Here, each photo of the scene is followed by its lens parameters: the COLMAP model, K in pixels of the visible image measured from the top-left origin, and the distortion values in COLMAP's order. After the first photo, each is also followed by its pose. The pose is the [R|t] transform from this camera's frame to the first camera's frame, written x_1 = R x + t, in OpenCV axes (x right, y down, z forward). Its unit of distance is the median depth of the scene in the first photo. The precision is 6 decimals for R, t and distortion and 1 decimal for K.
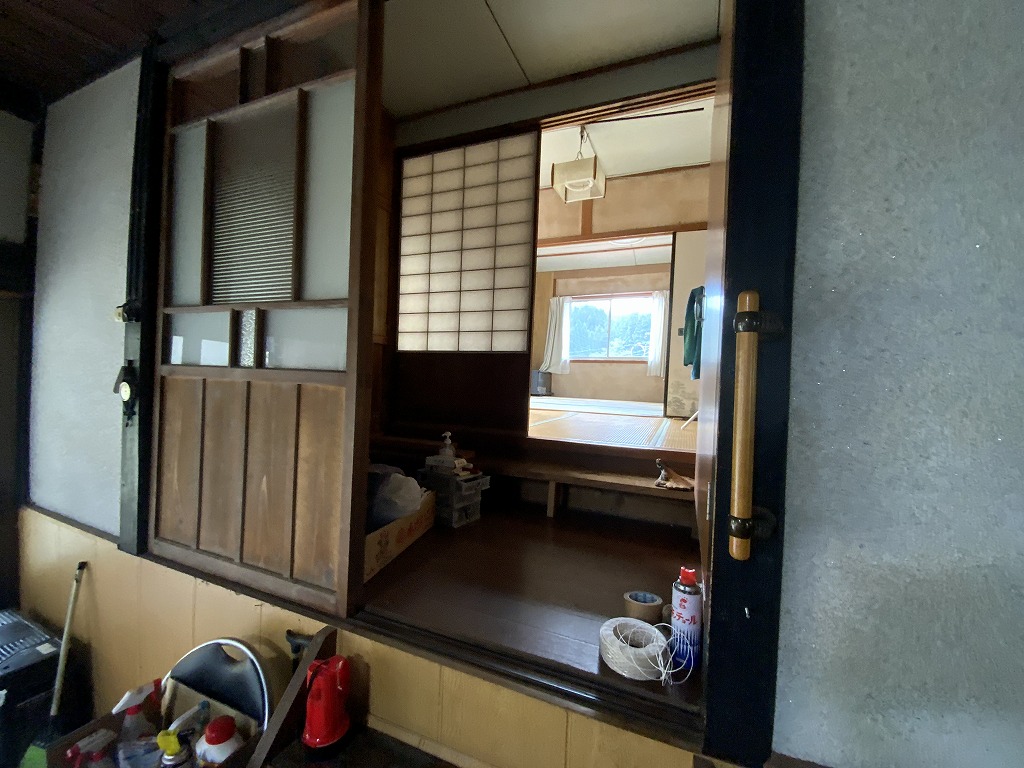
lens RADIAL K [[421.4, 0, 508.7], [0, 421.4, 383.1], [0, 0, 1]] dist [-0.023778, -0.002418]
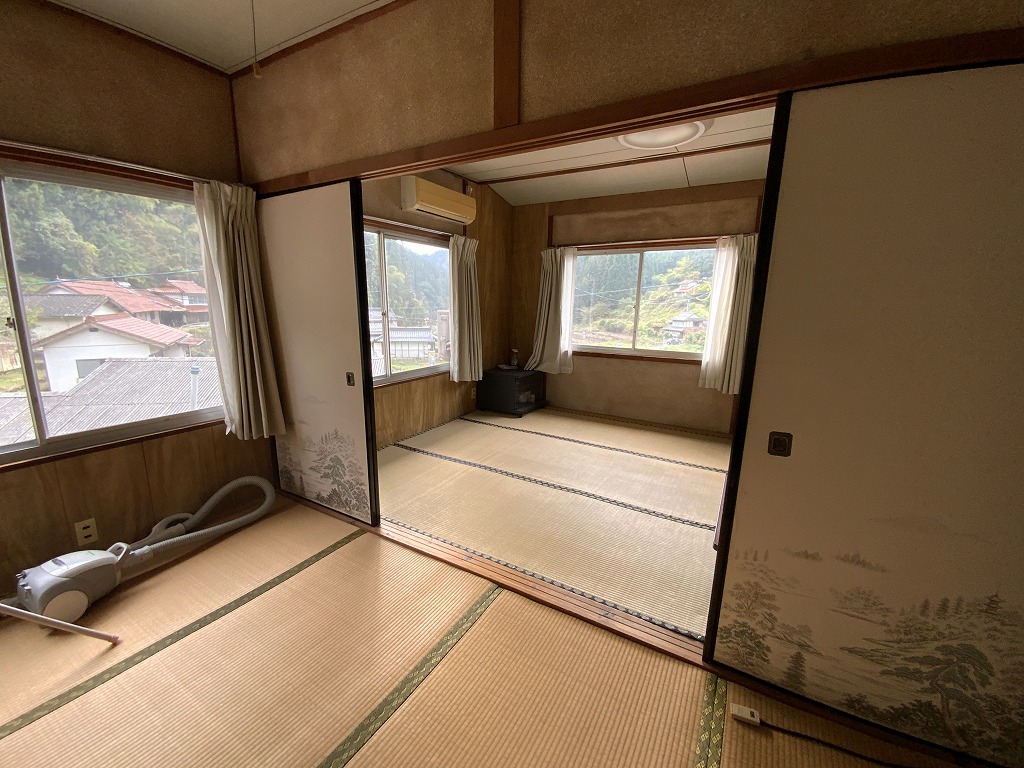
lens RADIAL K [[416.9, 0, 514.8], [0, 416.9, 377.2], [0, 0, 1]] dist [-0.001994, -0.000991]
pose [[0.991305, 0.002435, -0.131559, 0.141273], [0.020245, 0.985101, 0.170780, -0.125026], [0.130014, -0.171959, 0.976487, 0.373681]]
